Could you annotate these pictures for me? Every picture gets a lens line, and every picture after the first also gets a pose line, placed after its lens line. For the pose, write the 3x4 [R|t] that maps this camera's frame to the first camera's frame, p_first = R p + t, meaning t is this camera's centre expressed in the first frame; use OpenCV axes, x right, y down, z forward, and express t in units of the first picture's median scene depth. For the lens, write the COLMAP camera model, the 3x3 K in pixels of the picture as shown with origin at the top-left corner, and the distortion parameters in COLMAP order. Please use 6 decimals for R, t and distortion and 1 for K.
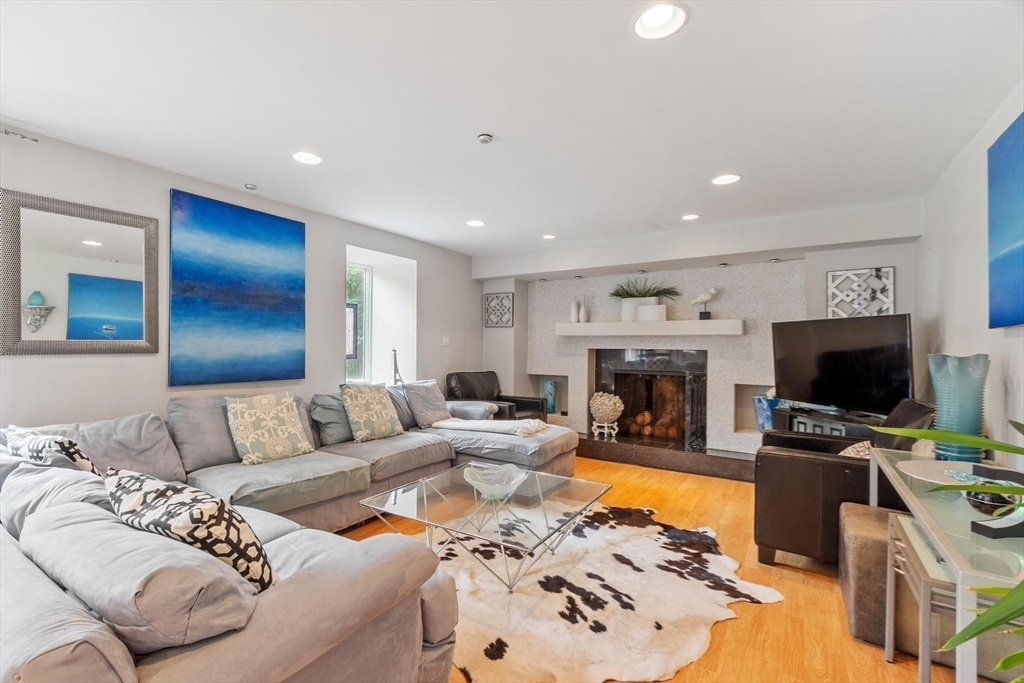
lens RADIAL K [[466.0, 0, 500.2], [0, 466.0, 341.5], [0, 0, 1]] dist [0.004234, -0.000106]
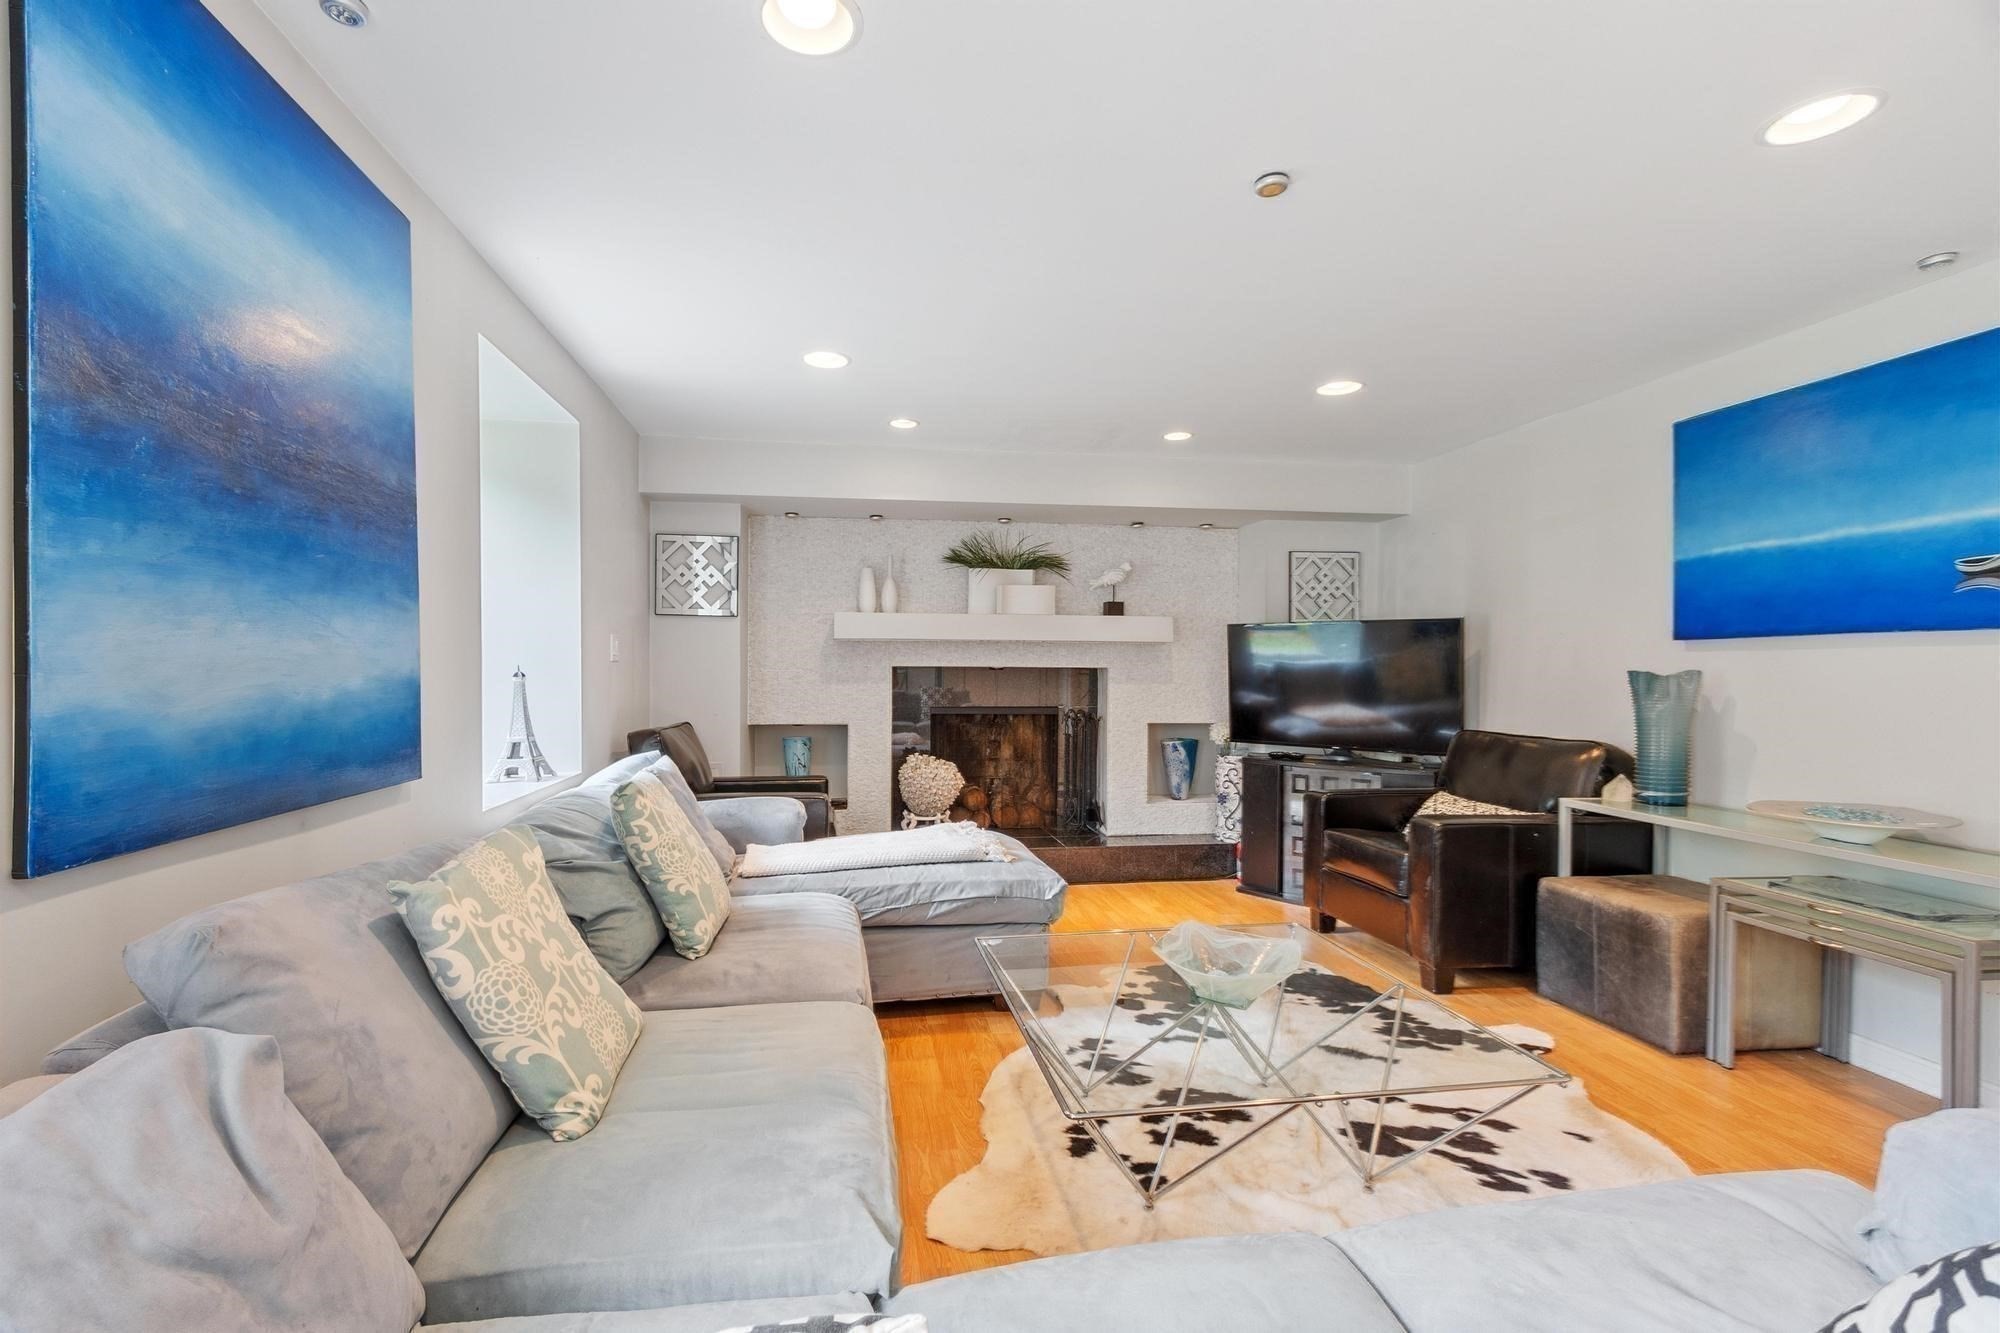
lens RADIAL K [[870.3, 0, 1000.0], [0, 870.3, 666.5], [0, 0, 1]] dist [0.001335, -0.000218]
pose [[0.740508, -0.005368, 0.672026, -0.596929], [-0.006197, 0.999871, 0.014815, 0.002692], [-0.672019, -0.015135, 0.740379, 0.436358]]
